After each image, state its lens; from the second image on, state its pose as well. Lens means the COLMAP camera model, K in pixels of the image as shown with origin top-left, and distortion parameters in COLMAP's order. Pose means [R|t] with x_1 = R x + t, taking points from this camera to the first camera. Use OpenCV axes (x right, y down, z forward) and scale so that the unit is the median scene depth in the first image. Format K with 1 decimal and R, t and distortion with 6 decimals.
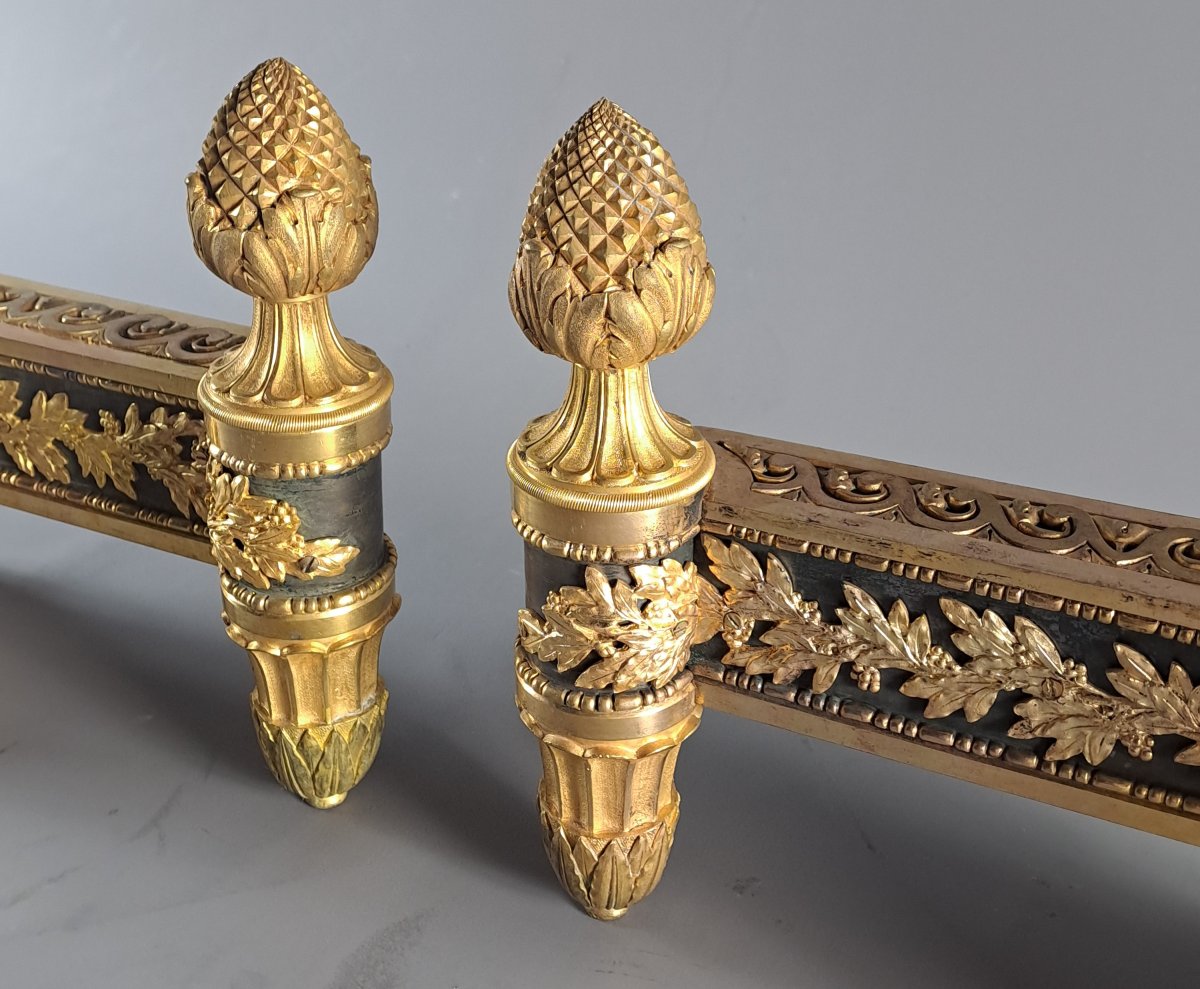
lens RADIAL K [[1462.3, 0, 587.5], [0, 1462.3, 433.7], [0, 0, 1]] dist [0.163226, -0.332682]
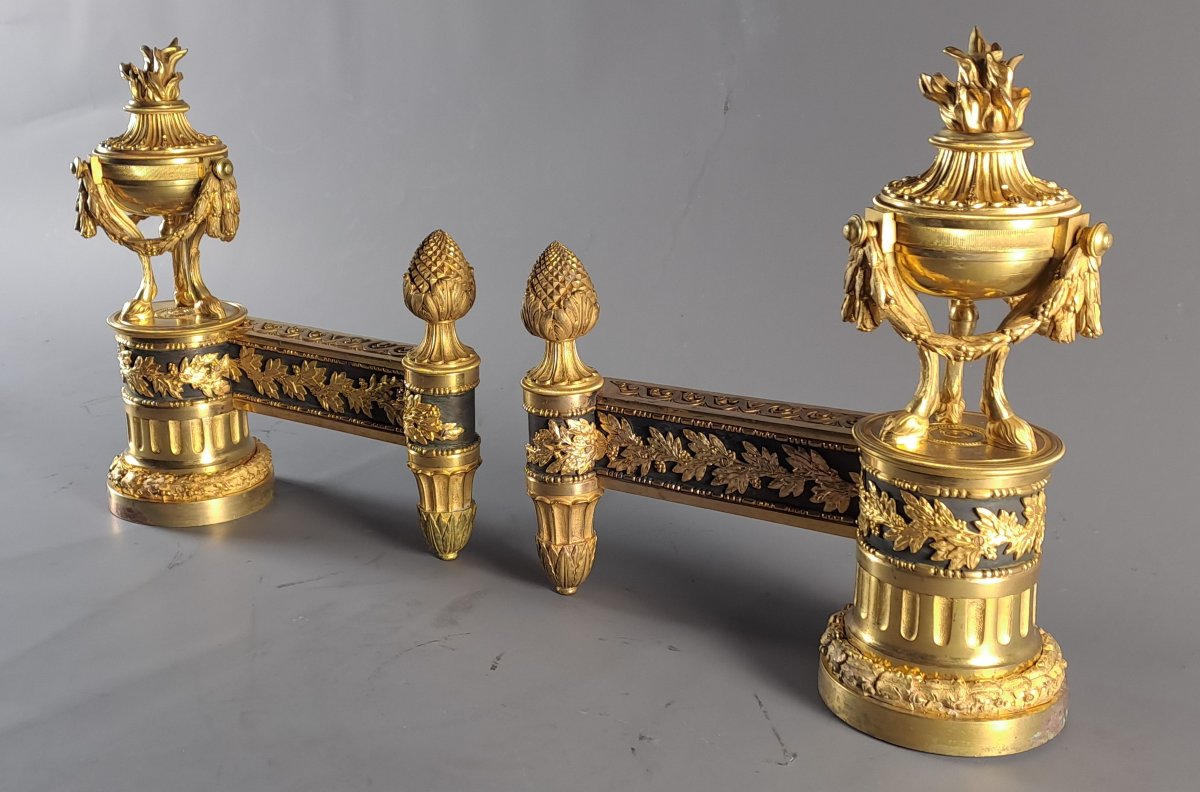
lens RADIAL K [[1412.2, 0, 476.1], [0, 1412.2, 389.3], [0, 0, 1]] dist [0.162195, -0.311707]
pose [[0.984875, 0.007772, -0.173092, 0.291676], [-0.033562, 0.988630, -0.146574, 0.392175], [0.169985, 0.150166, 0.973938, -1.390315]]
